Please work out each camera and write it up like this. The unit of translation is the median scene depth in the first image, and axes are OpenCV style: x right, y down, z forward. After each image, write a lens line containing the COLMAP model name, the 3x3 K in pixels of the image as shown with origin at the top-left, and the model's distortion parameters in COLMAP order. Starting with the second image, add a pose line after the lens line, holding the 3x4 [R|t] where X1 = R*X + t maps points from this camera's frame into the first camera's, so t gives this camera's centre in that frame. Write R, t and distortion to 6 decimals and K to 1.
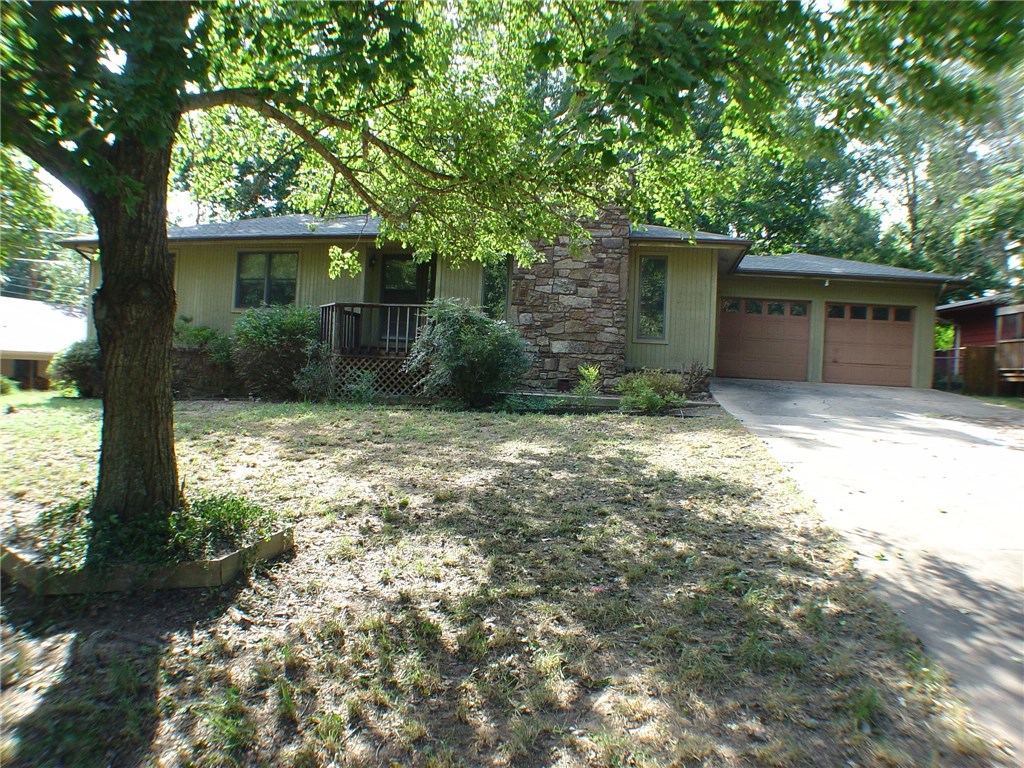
lens RADIAL K [[730.6, 0, 512.0], [0, 730.6, 384.0], [0, 0, 1]] dist [-0.213758, 0.109070]
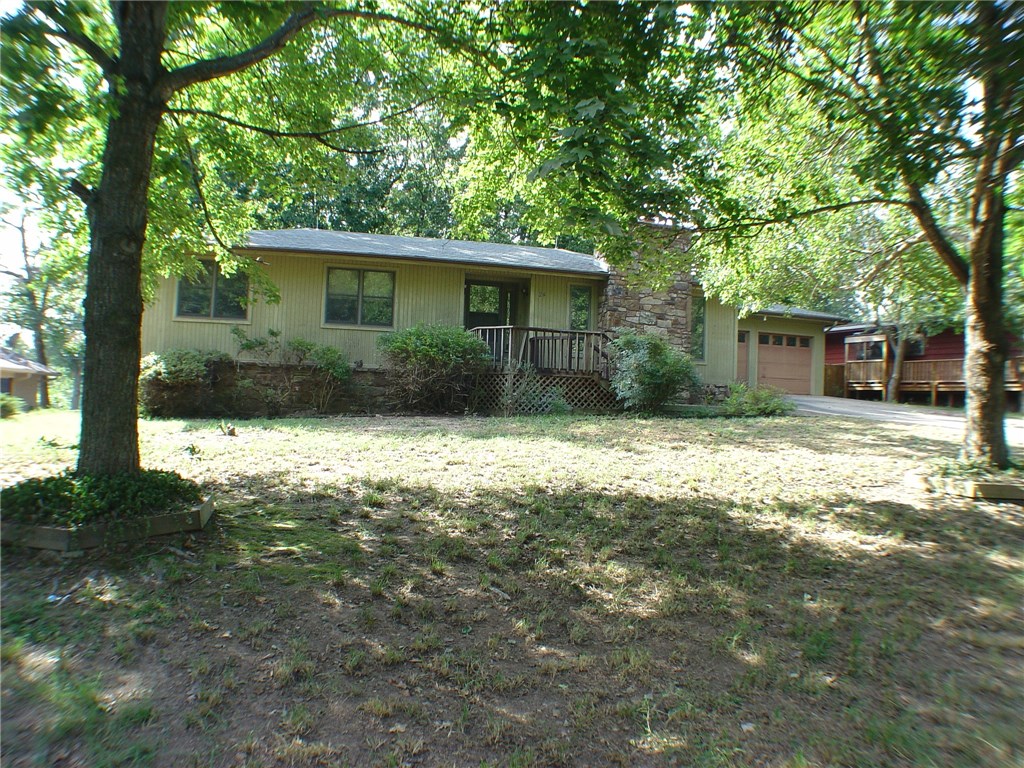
lens RADIAL K [[730.6, 0, 512.0], [0, 730.6, 384.0], [0, 0, 1]] dist [-0.213758, 0.109070]
pose [[0.895146, -0.006133, 0.445731, -0.697396], [0.012009, 0.999874, -0.010359, -0.010868], [-0.445612, 0.014625, 0.895107, -0.011895]]
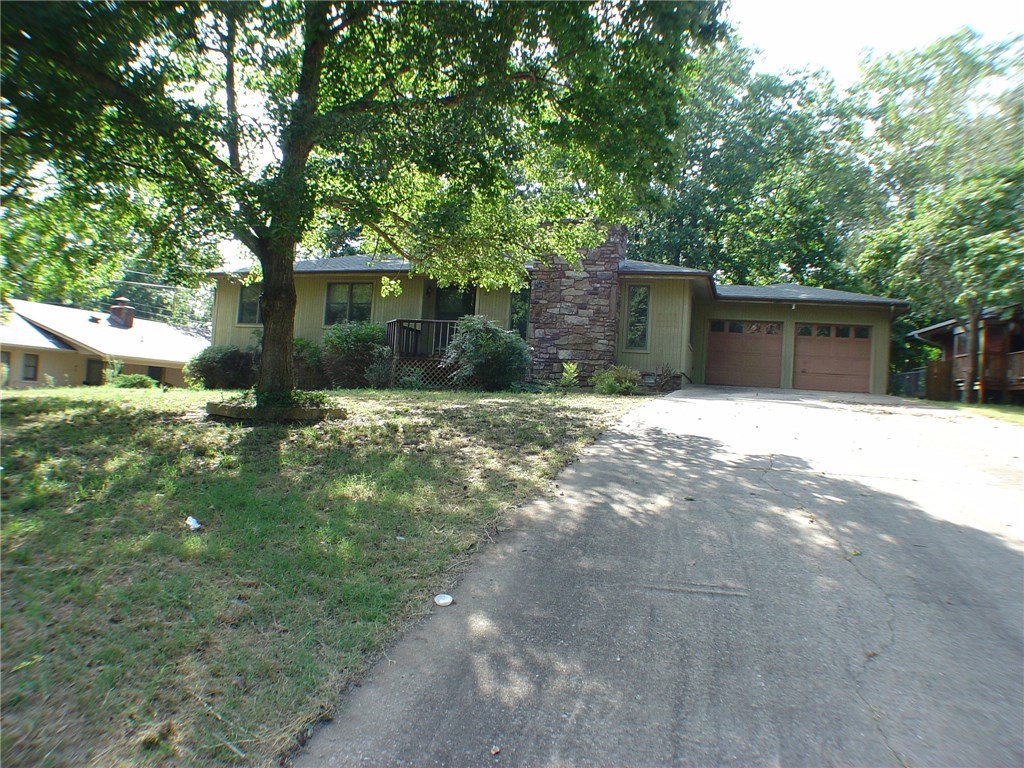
lens RADIAL K [[730.6, 0, 512.0], [0, 730.6, 384.0], [0, 0, 1]] dist [-0.213758, 0.109070]
pose [[0.992991, 0.012602, -0.117515, 0.127593], [-0.018268, 0.998715, -0.047264, 0.066852], [0.116769, 0.049079, 0.991946, -0.318207]]
